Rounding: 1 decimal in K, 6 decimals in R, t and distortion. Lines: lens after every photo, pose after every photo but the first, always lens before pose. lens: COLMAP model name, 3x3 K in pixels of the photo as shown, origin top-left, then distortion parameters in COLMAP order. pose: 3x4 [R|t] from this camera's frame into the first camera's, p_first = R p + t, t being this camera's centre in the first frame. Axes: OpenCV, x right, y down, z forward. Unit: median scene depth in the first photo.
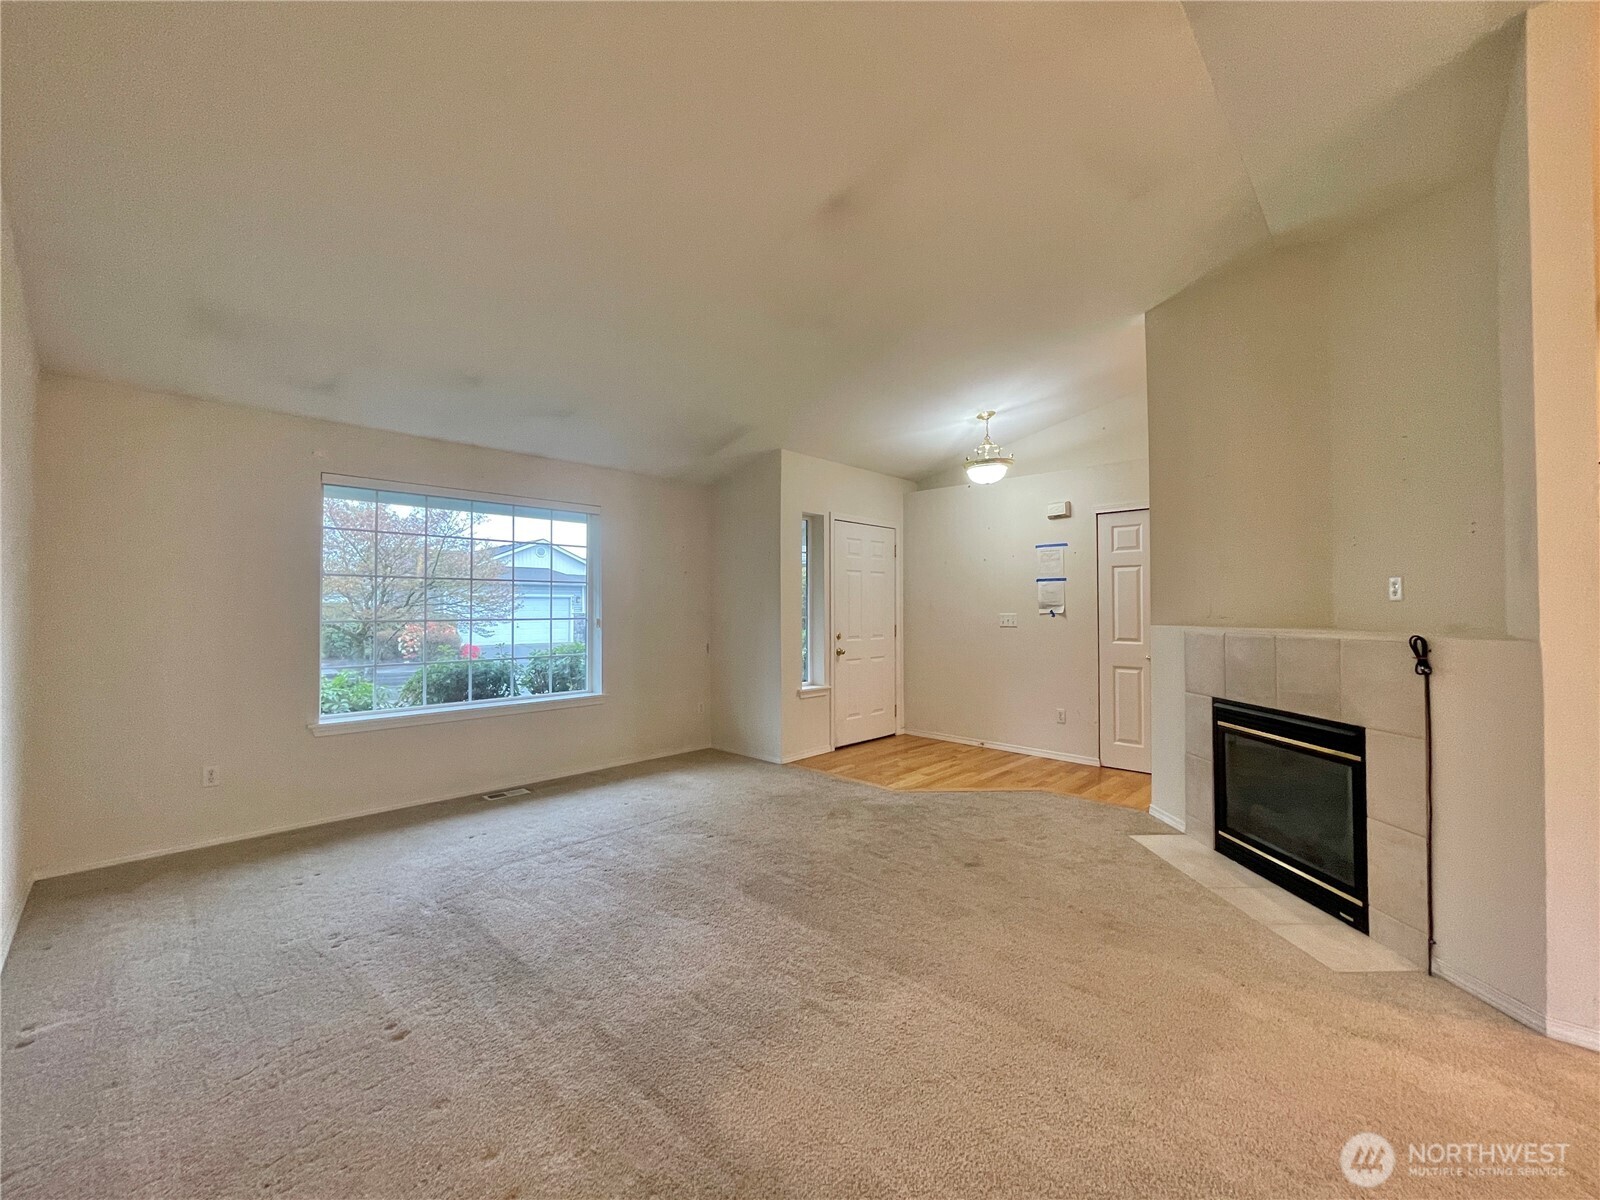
lens RADIAL K [[651.1, 0, 800.4], [0, 651.1, 594.9], [0, 0, 1]] dist [-0.001337, -0.000072]
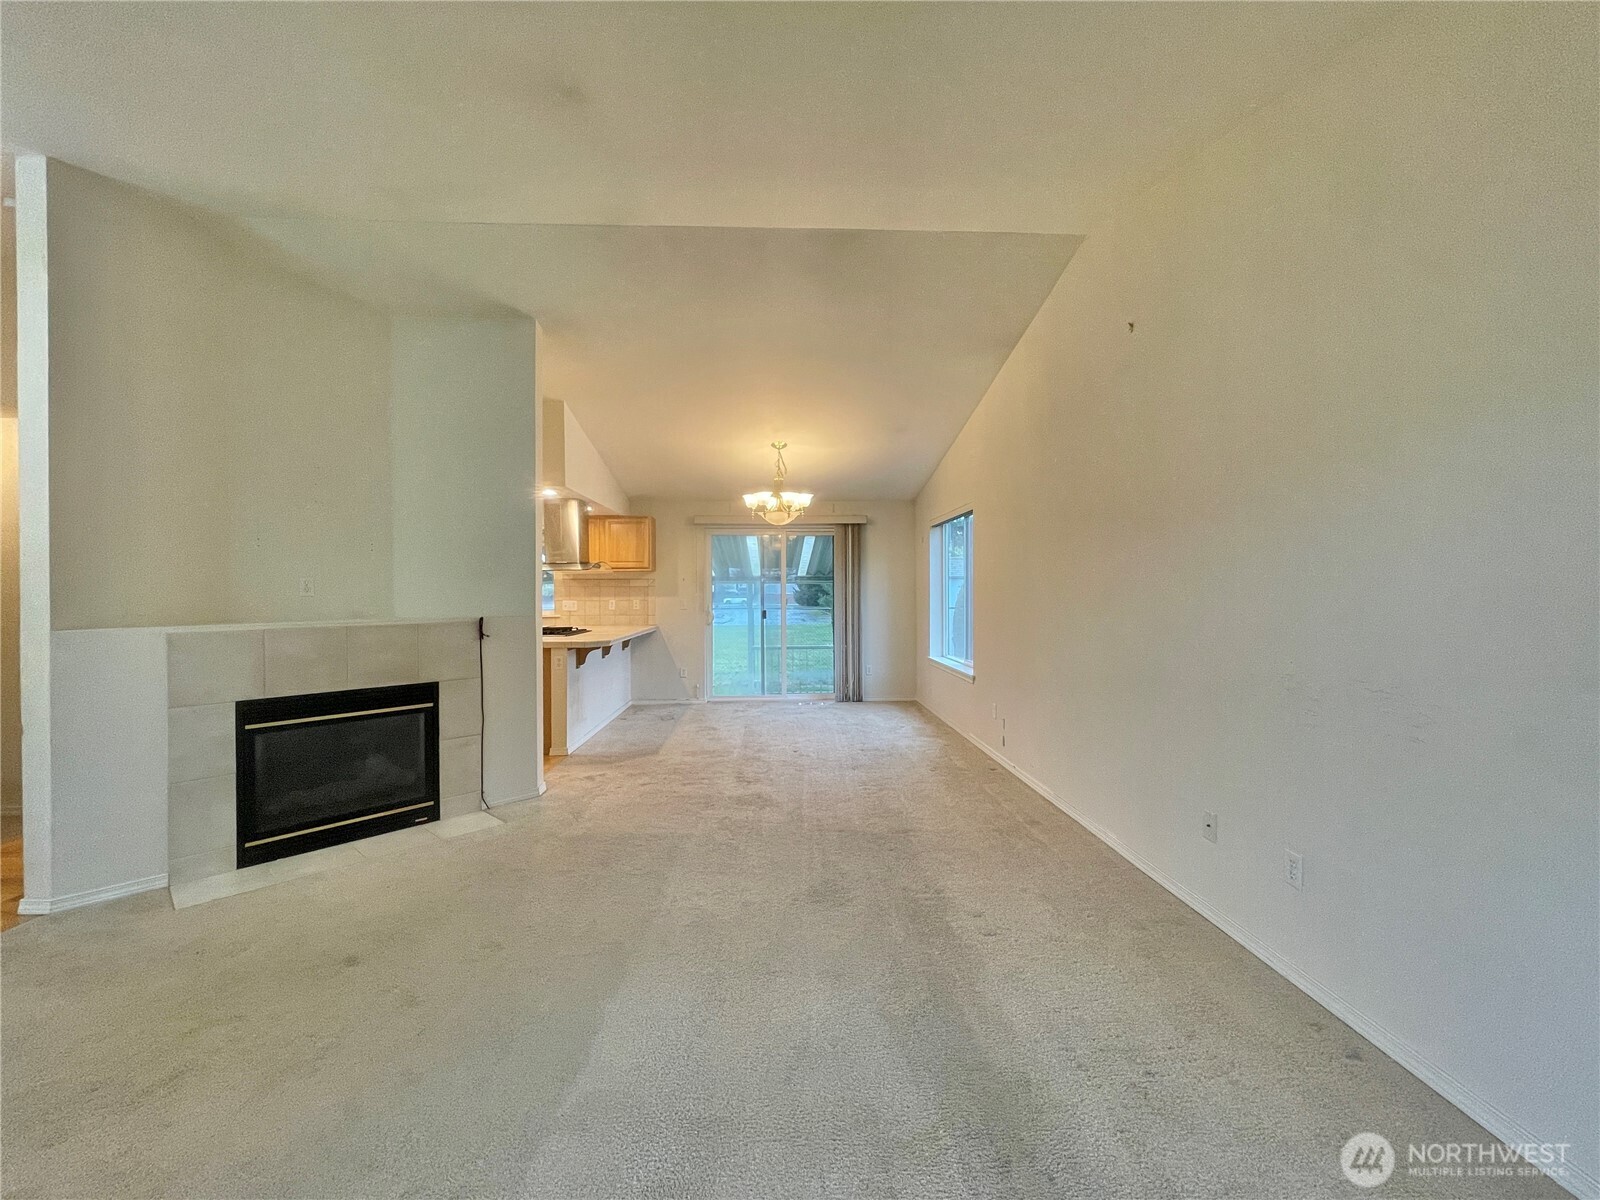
lens RADIAL K [[651.1, 0, 800.4], [0, 651.1, 594.9], [0, 0, 1]] dist [-0.001337, -0.000072]
pose [[-0.705723, 0.004382, 0.708475, -0.585051], [-0.007560, 0.999877, -0.013715, 0.014826], [-0.708448, -0.015035, -0.705603, 1.114088]]
